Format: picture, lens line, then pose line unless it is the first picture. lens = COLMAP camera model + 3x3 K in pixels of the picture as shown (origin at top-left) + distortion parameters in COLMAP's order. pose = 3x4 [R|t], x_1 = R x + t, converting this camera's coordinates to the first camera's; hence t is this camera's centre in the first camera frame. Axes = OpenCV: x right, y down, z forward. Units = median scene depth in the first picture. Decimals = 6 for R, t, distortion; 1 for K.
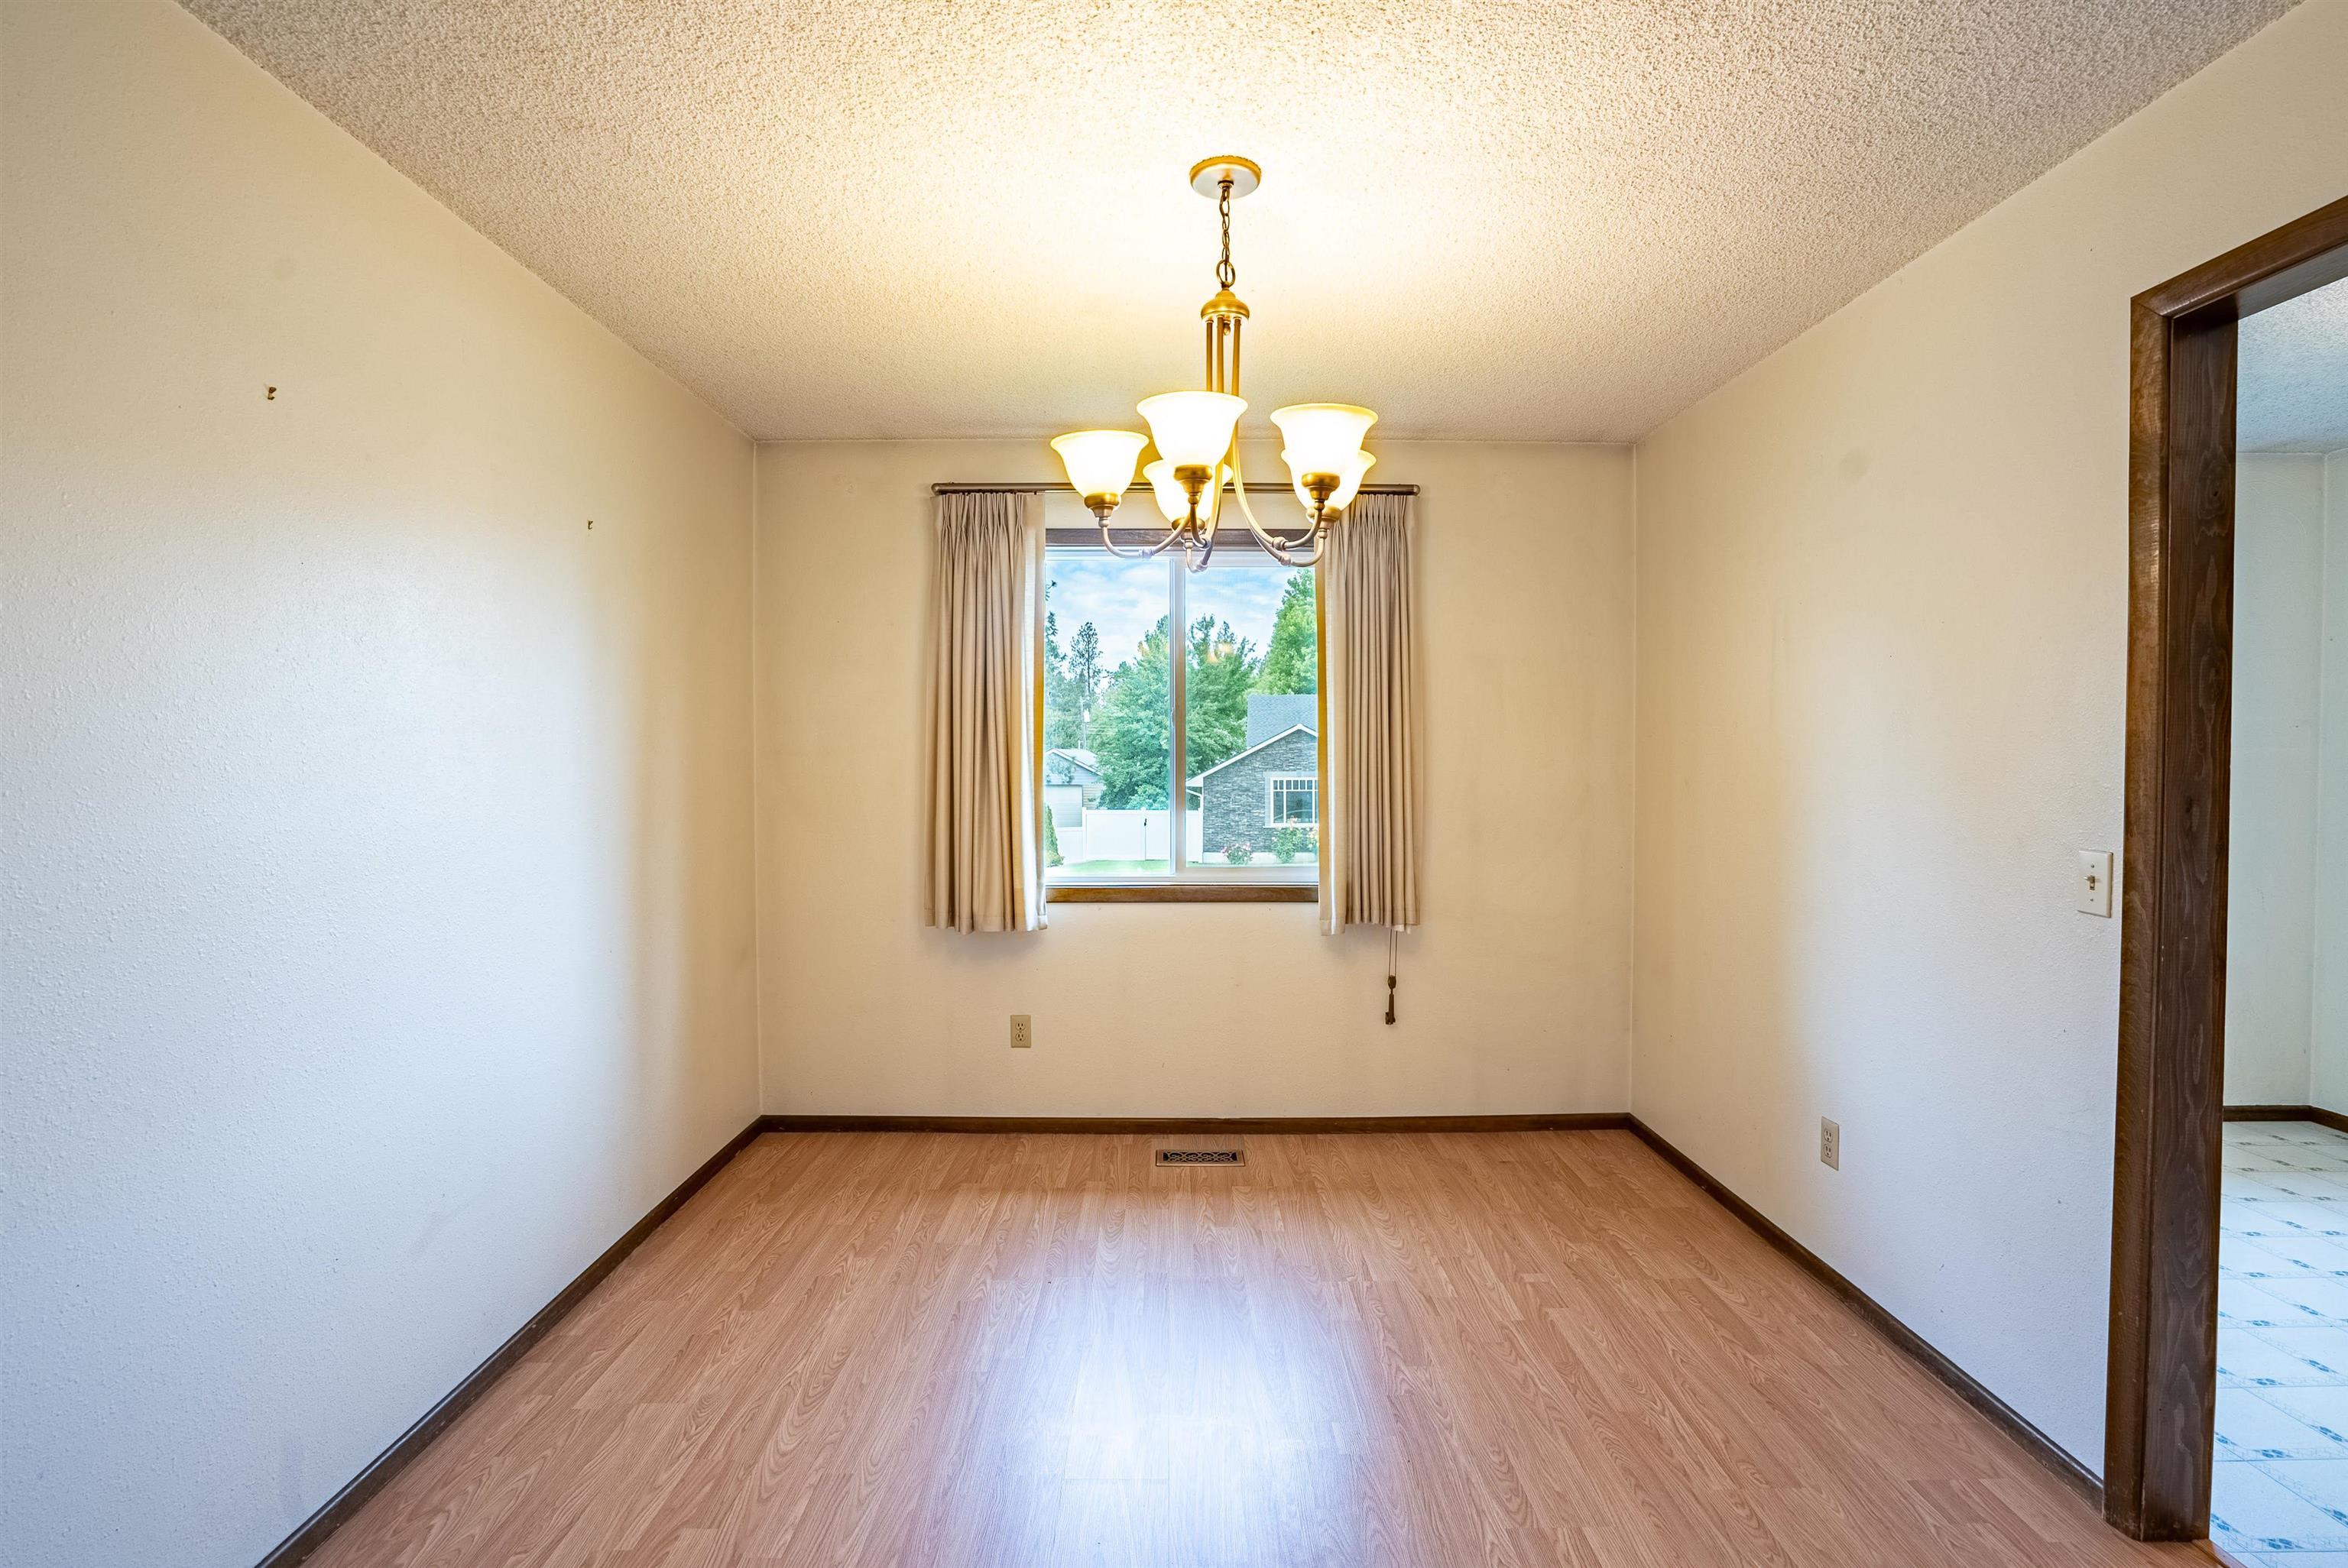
lens RADIAL K [[1122.0, 0, 1168.5], [0, 1122.0, 781.1], [0, 0, 1]] dist [-0.041727, 0.019806]
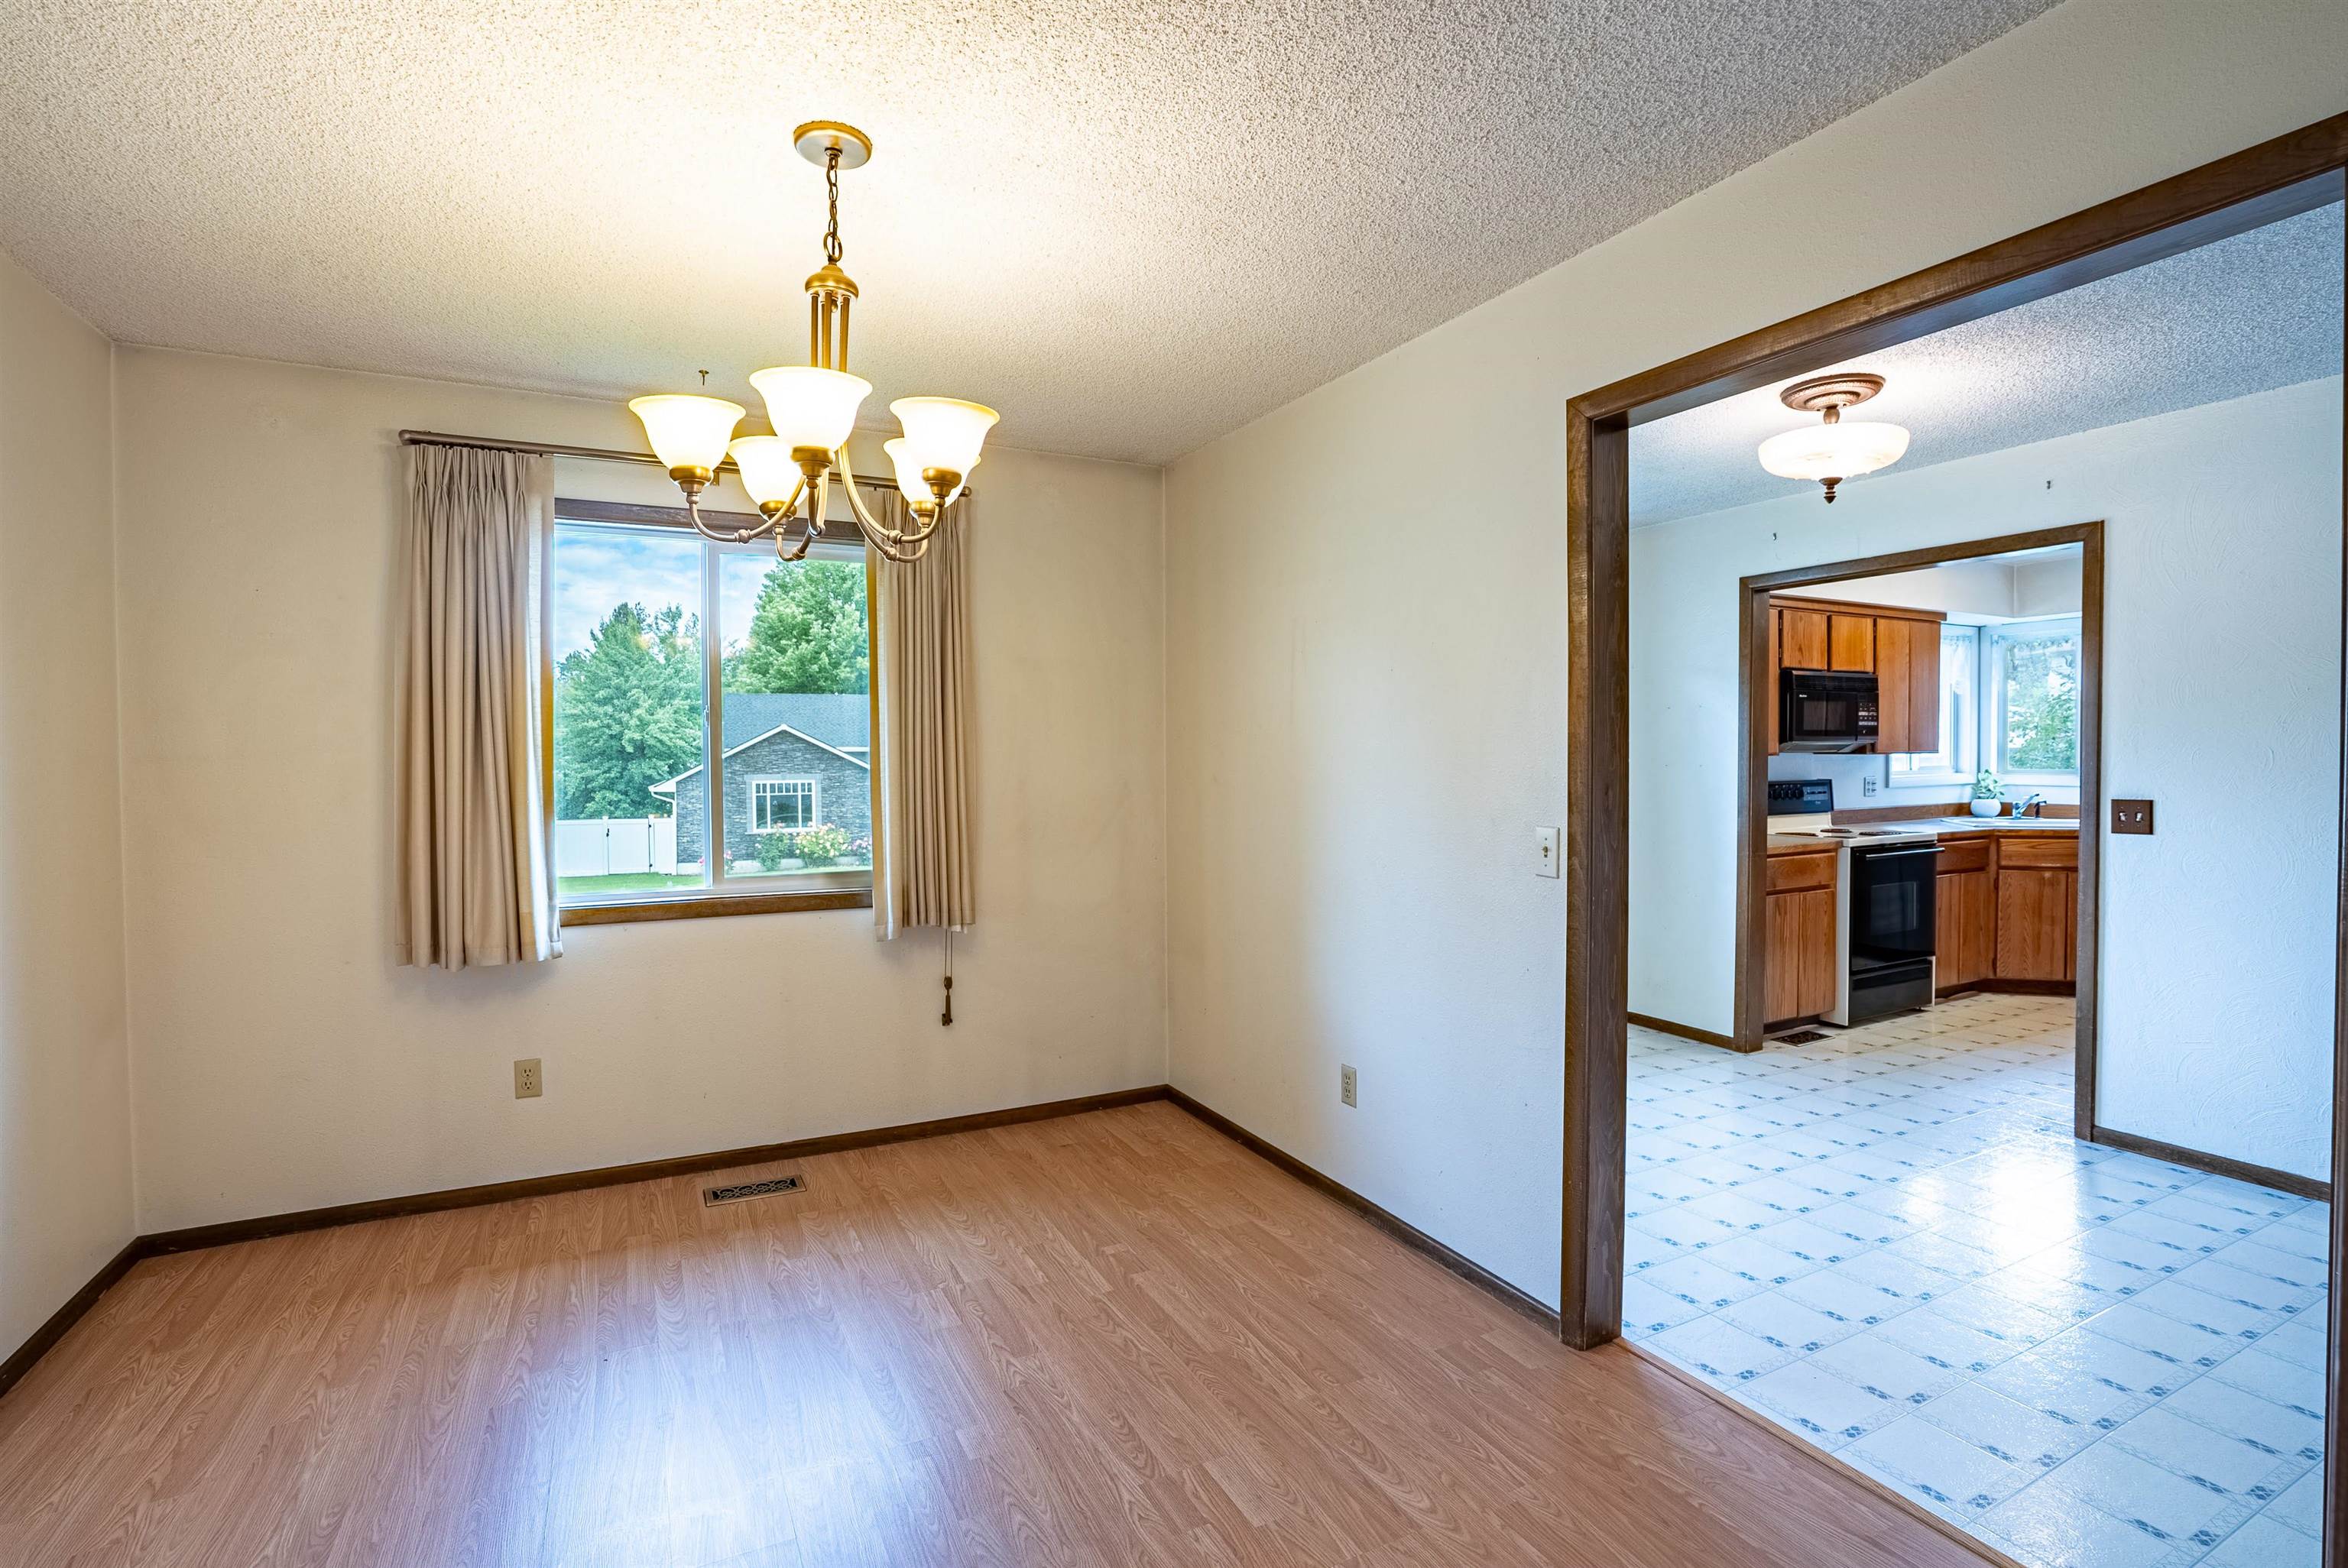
lens RADIAL K [[1122.0, 0, 1182.8], [0, 1122.0, 781.7], [0, 0, 1]] dist [-0.041727, 0.019806]
pose [[0.893332, -0.015281, 0.449138, -0.091530], [0.015432, 0.999875, 0.003324, -0.000200], [-0.449133, 0.003961, 0.893456, 0.021590]]
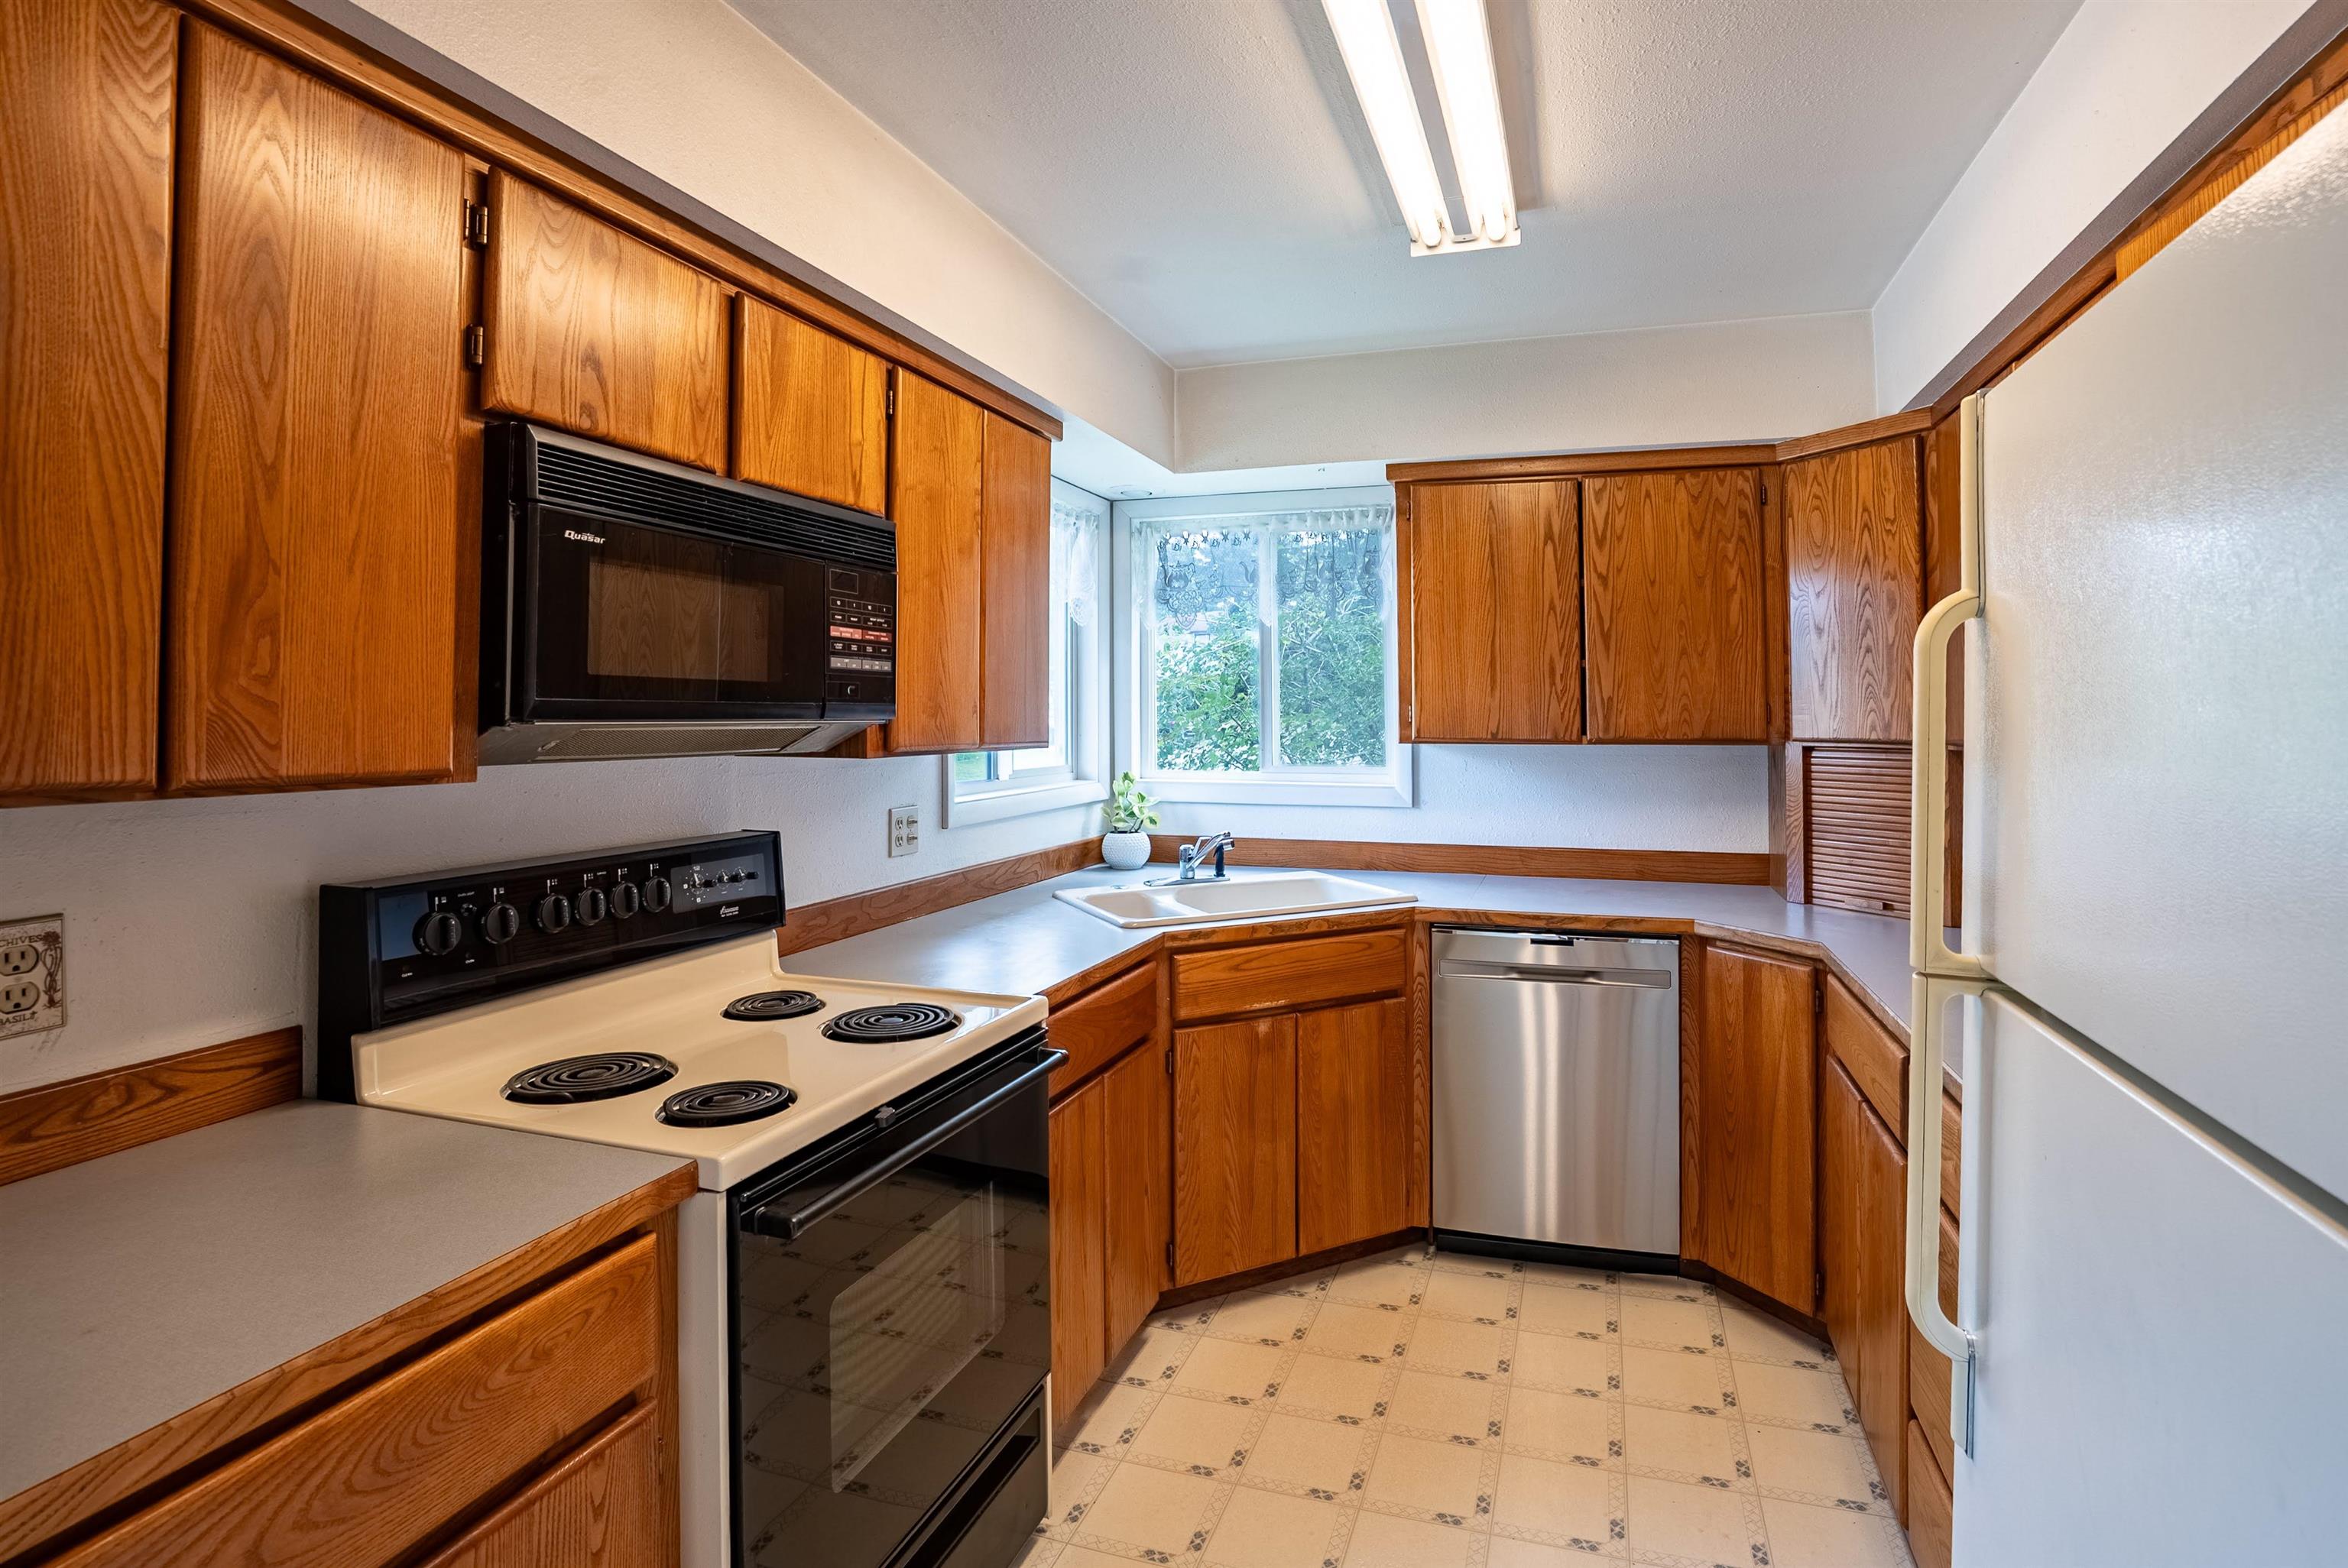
lens RADIAL K [[1122.0, 0, 1228.0], [0, 1122.0, 727.1], [0, 0, 1]] dist [-0.041727, 0.019806]
pose [[0.335353, -0.003484, 0.942086, 0.819966], [0.020466, 0.999784, -0.003588, -0.022905], [-0.941870, 0.020484, 0.335352, 0.527538]]
